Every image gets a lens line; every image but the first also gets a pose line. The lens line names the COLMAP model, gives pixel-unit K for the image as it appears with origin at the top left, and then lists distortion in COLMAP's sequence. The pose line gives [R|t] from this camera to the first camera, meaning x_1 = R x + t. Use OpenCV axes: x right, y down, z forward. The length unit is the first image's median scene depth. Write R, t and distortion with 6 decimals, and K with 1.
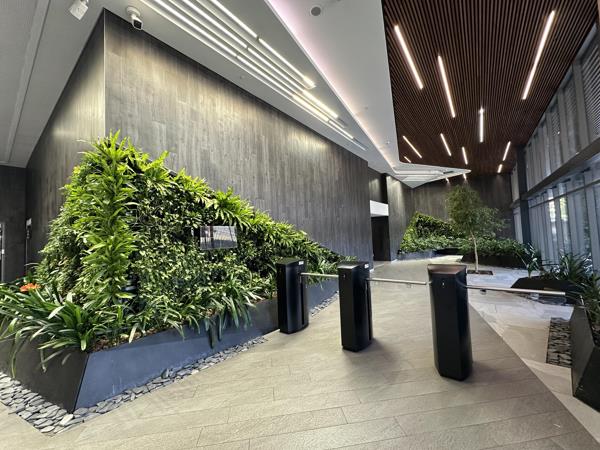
lens RADIAL K [[238.3, 0, 301.7], [0, 238.3, 223.6], [0, 0, 1]] dist [-0.000699, 0.000107]
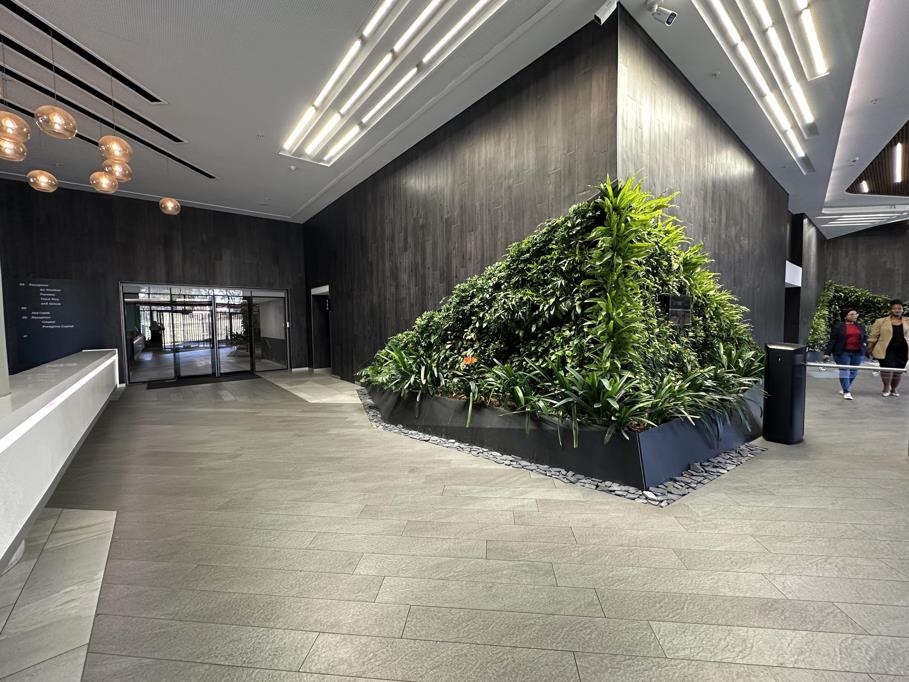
lens RADIAL K [[360.9, 0, 455.0], [0, 360.9, 339.9], [0, 0, 1]] dist [-0.000699, 0.000107]
pose [[0.972669, 0.040396, -0.228656, -0.332101], [-0.015361, 0.993788, 0.110229, 0.016482], [0.231689, -0.103704, 0.967247, -0.113282]]
